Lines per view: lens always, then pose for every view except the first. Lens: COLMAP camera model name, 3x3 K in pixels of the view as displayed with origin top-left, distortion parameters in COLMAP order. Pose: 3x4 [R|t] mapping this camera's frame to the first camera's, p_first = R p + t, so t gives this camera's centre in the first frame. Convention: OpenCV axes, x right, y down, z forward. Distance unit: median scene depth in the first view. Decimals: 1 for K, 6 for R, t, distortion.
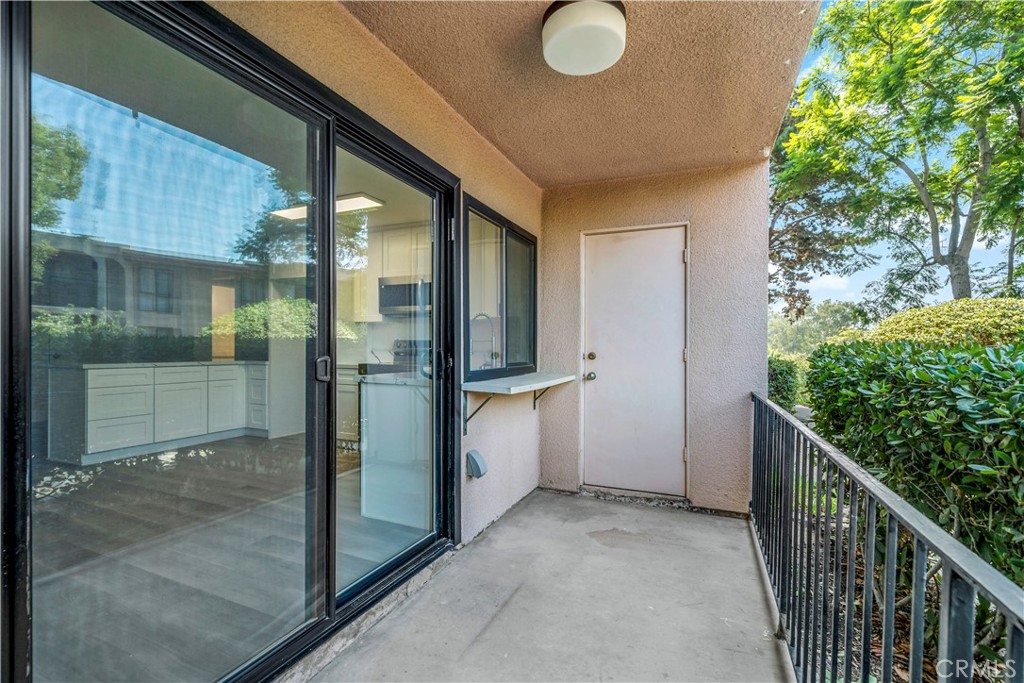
lens RADIAL K [[454.3, 0, 512.8], [0, 454.3, 357.8], [0, 0, 1]] dist [0.000936, 0.000111]
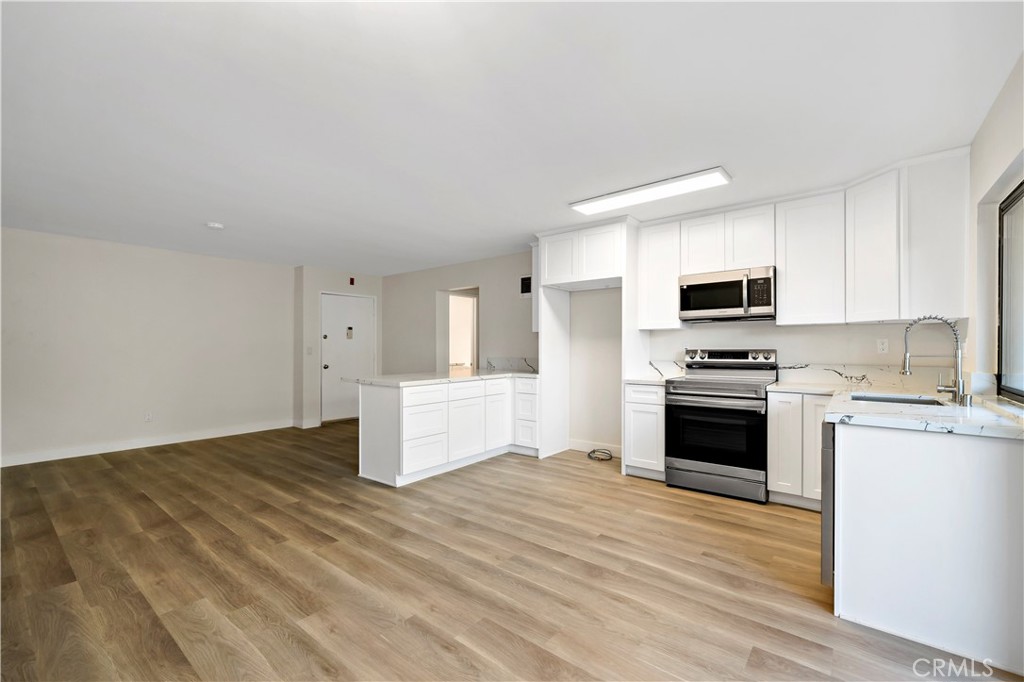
lens RADIAL K [[444.5, 0, 512.5], [0, 444.5, 347.4], [0, 0, 1]] dist [-0.000244, -0.000028]
pose [[0.961946, -0.015254, -0.272814, -0.515537], [0.009967, 0.999735, -0.020754, -0.042869], [0.273058, 0.017245, 0.961843, 0.175562]]
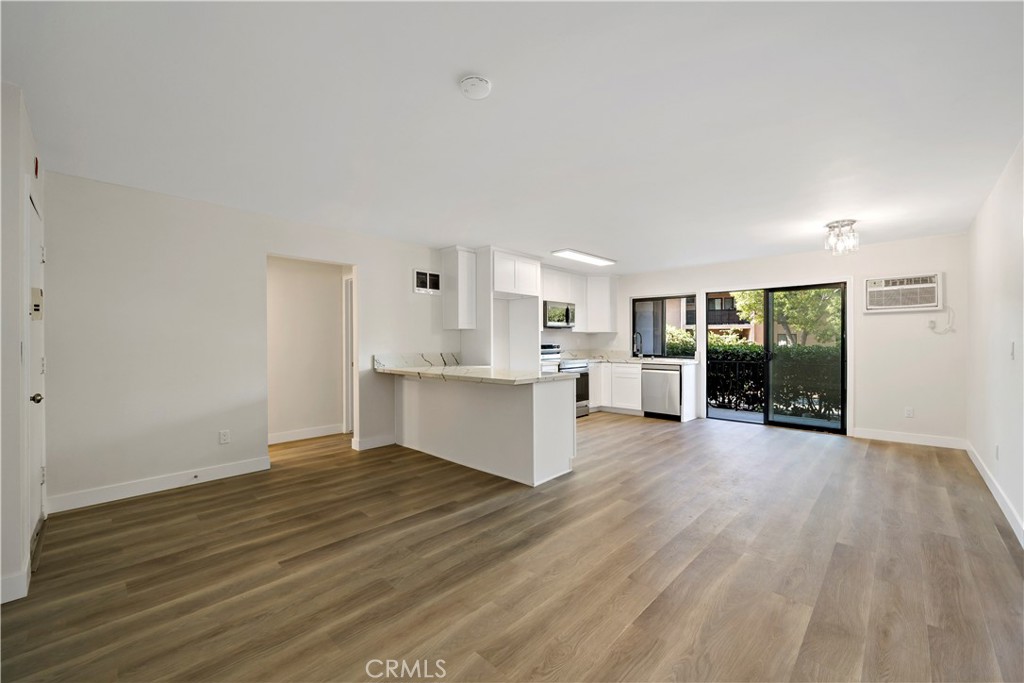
lens RADIAL K [[421.5, 0, 510.6], [0, 421.5, 338.0], [0, 0, 1]] dist [-0.000407, -0.000015]
pose [[0.330762, -0.005232, 0.943700, -2.201905], [0.023483, 0.999721, -0.002688, -0.080458], [-0.943422, 0.023050, 0.330793, 0.925217]]
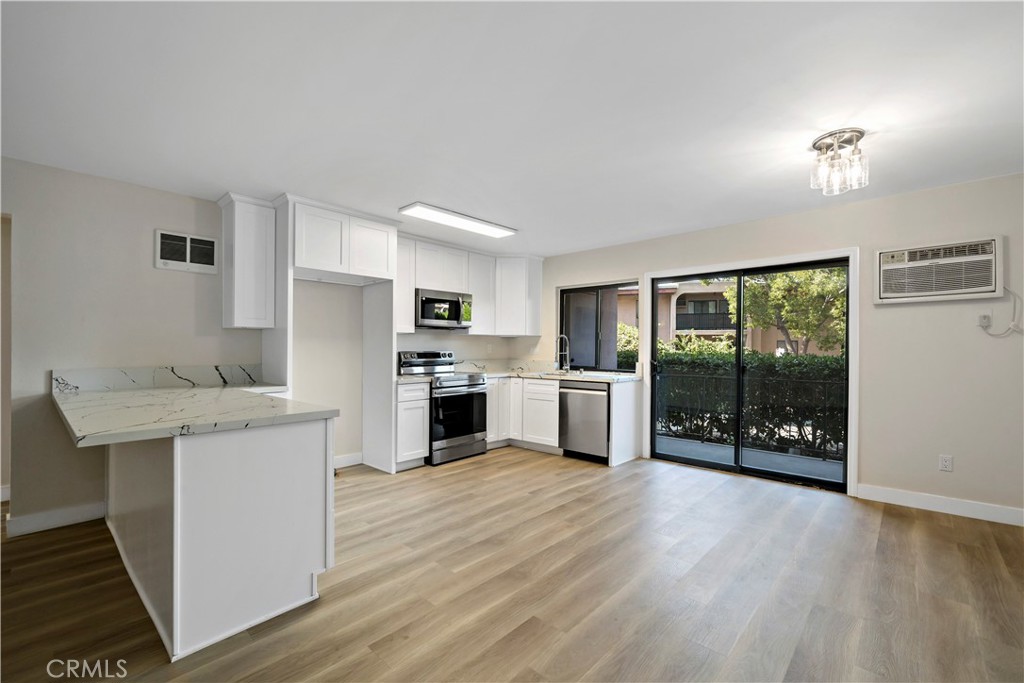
lens RADIAL K [[444.5, 0, 512.5], [0, 444.5, 347.9], [0, 0, 1]] dist [-0.000244, -0.000028]
pose [[0.313154, -0.011602, 0.949632, -1.584724], [0.020586, 0.999773, 0.005426, -0.067418], [-0.949479, 0.017850, 0.313321, 0.699620]]
